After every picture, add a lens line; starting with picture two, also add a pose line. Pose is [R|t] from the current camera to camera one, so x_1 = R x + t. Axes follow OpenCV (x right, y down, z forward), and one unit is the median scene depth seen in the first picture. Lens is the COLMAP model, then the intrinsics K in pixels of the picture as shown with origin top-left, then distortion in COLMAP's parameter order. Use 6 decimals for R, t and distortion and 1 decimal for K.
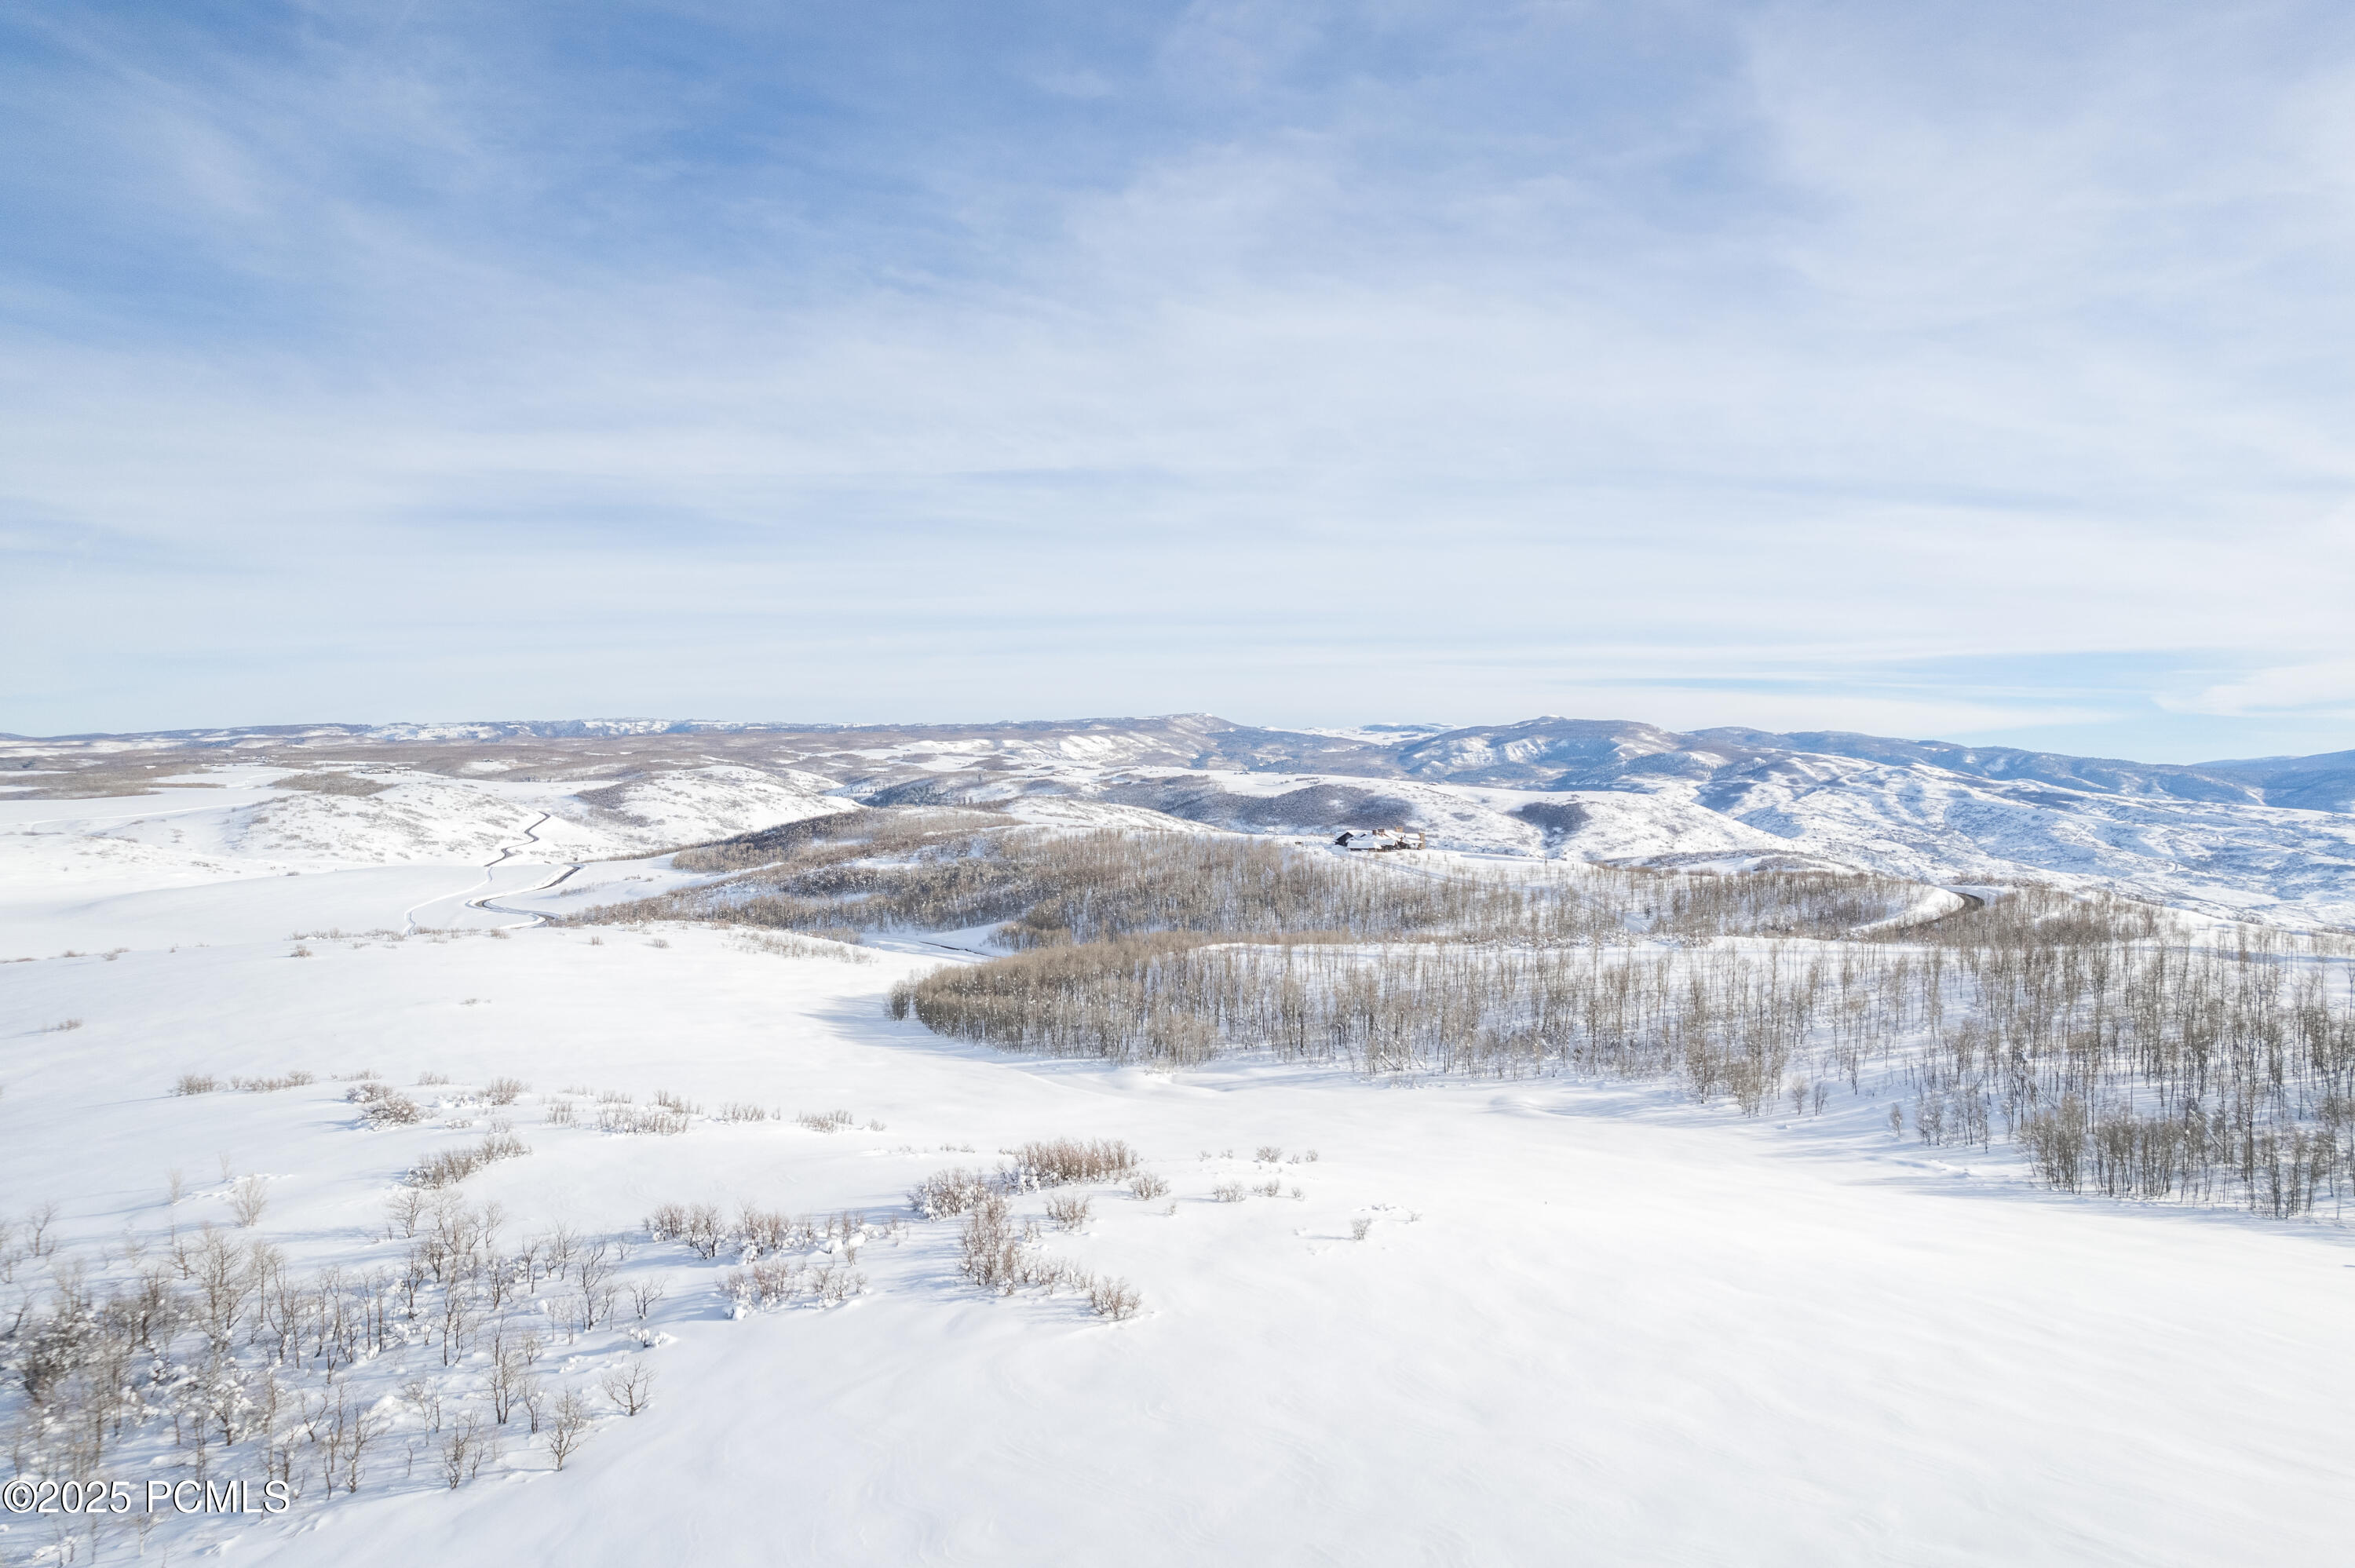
lens RADIAL K [[1517.9, 0, 1181.0], [0, 1517.9, 810.1], [0, 0, 1]] dist [-0.074687, 0.063116]
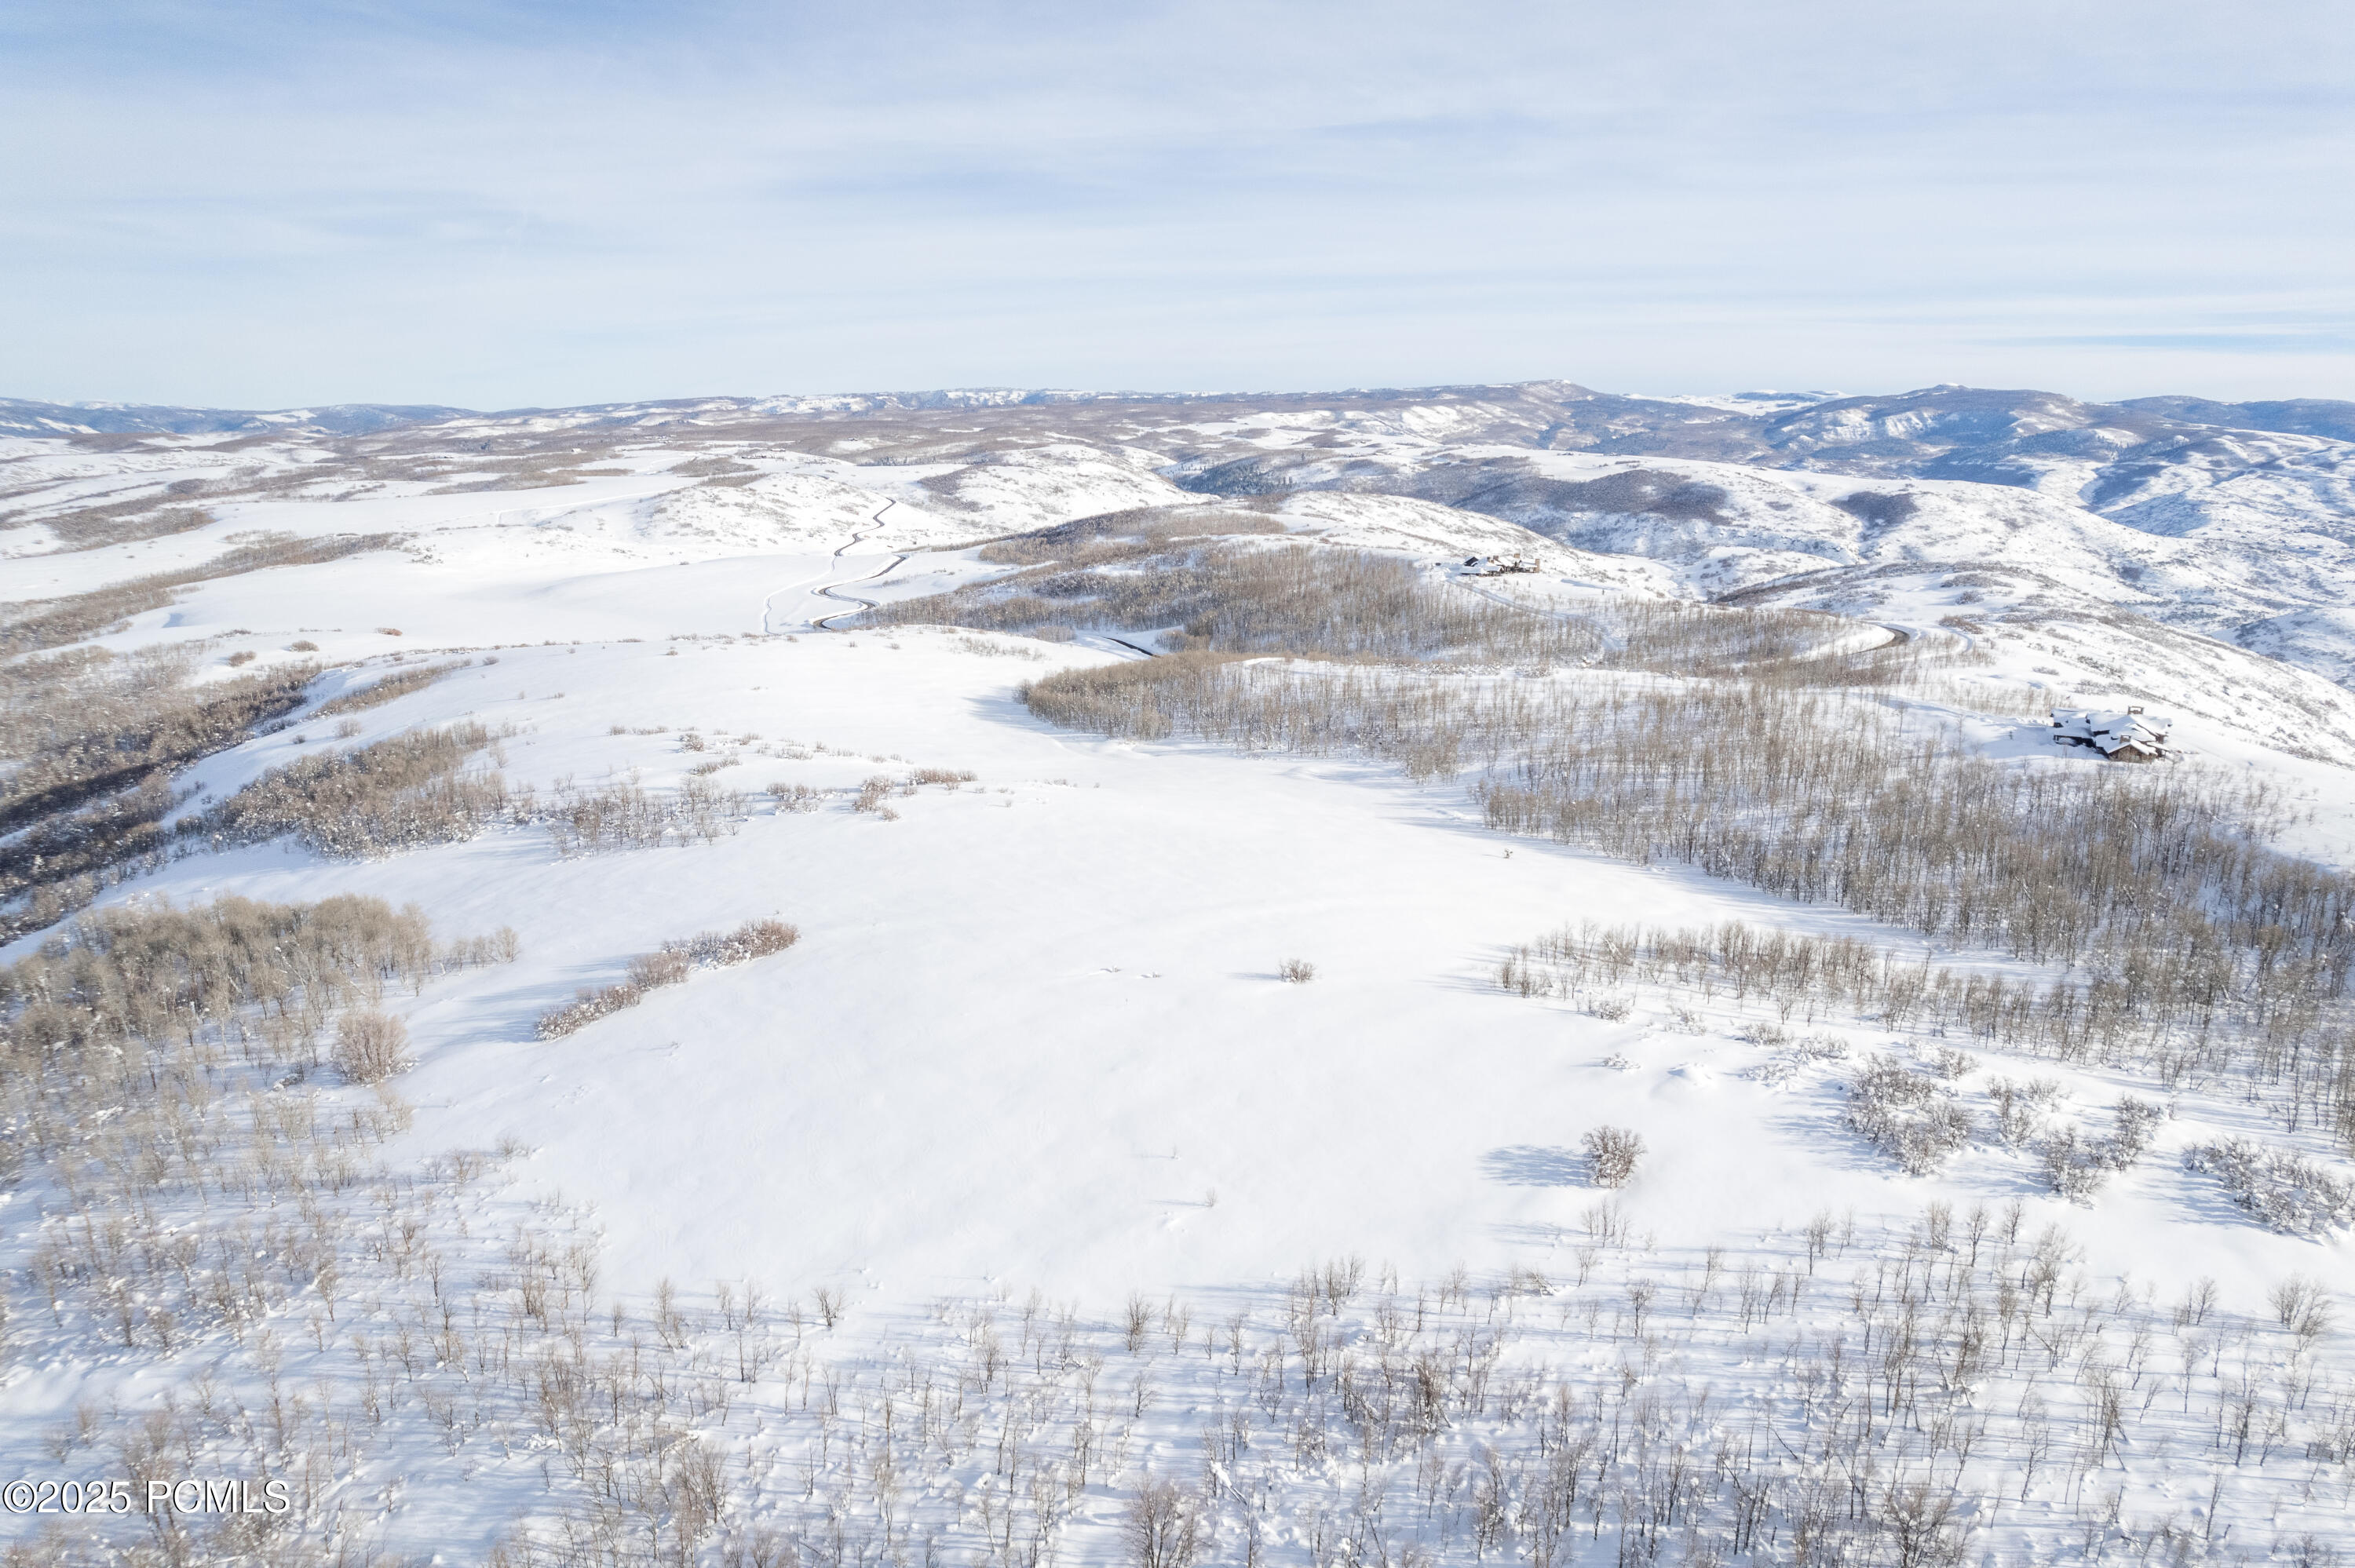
lens RADIAL K [[1521.2, 0, 1180.3], [0, 1521.2, 808.6], [0, 0, 1]] dist [-0.075473, 0.068728]
pose [[0.973066, 0.054750, -0.223929, 0.037264], [-0.005640, 0.976751, 0.214304, -0.010566], [0.230456, -0.207269, 0.950752, -0.054236]]
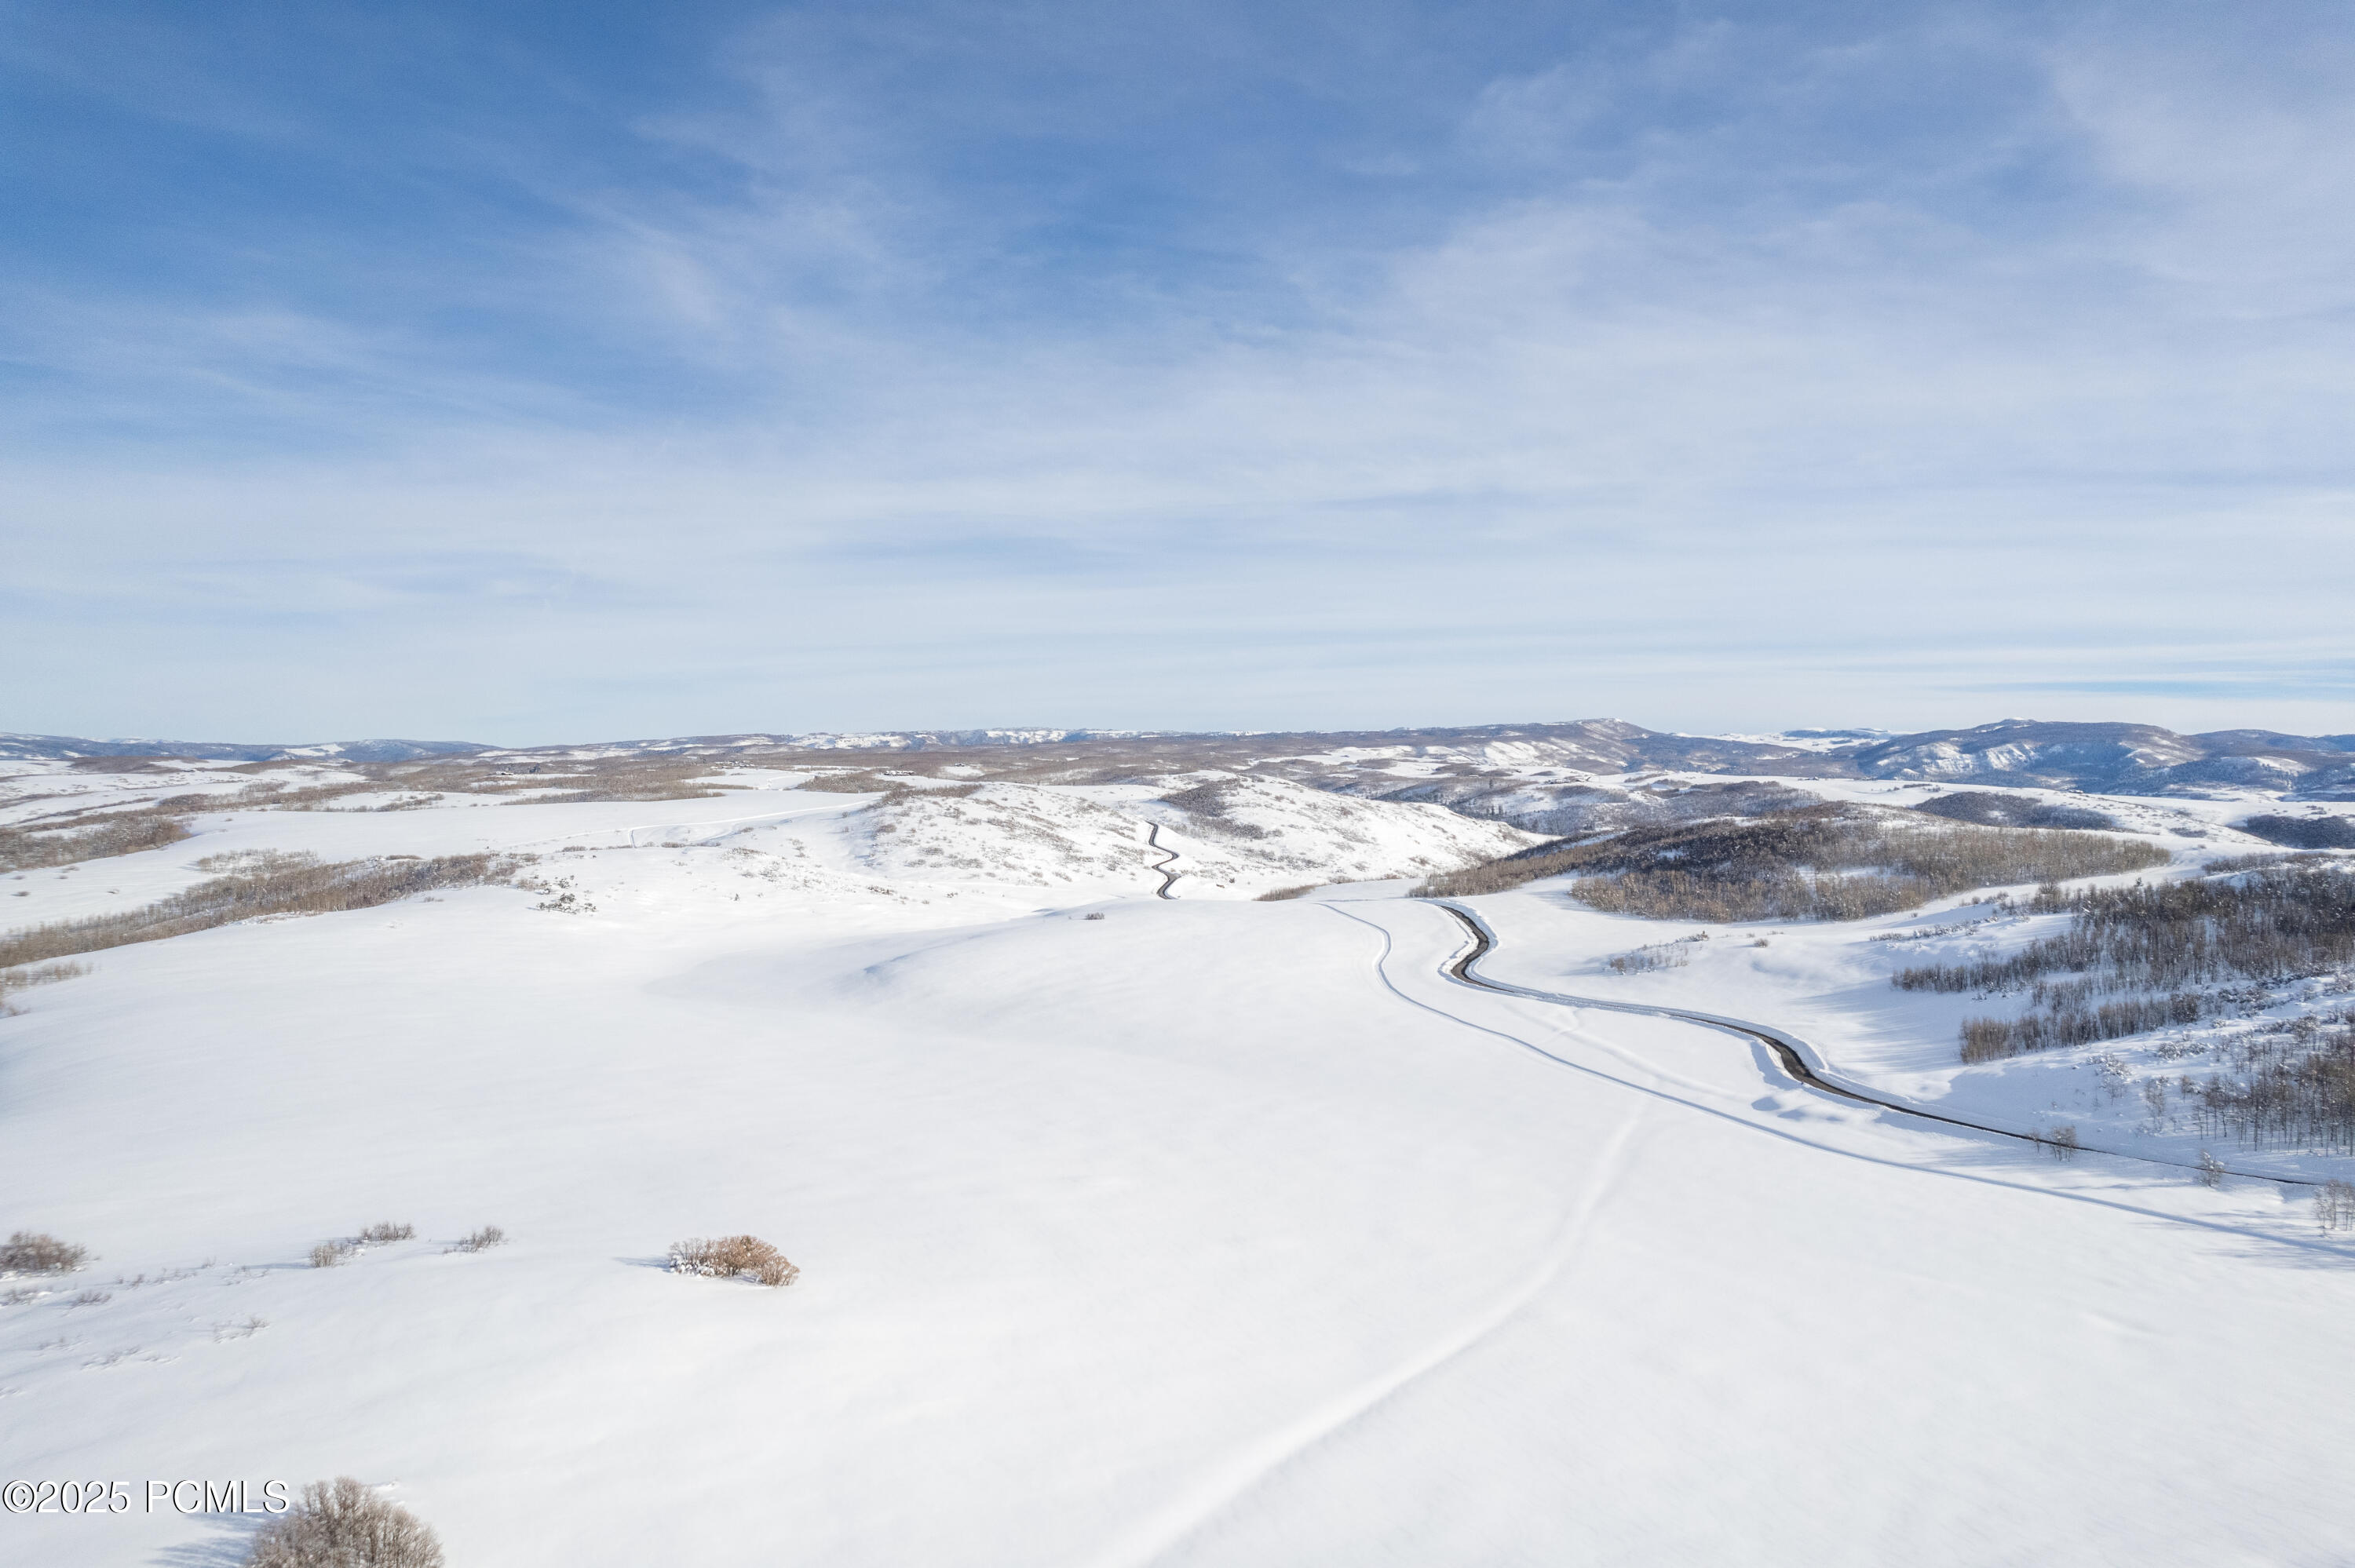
lens RADIAL K [[1503.5, 0, 1186.5], [0, 1503.5, 784.4], [0, 0, 1]] dist [-0.061225, 0.057805]
pose [[0.974557, 0.001739, -0.224132, -0.145066], [-0.007041, 0.999714, -0.022859, 0.000280], [0.224028, 0.023855, 0.974291, 0.134968]]
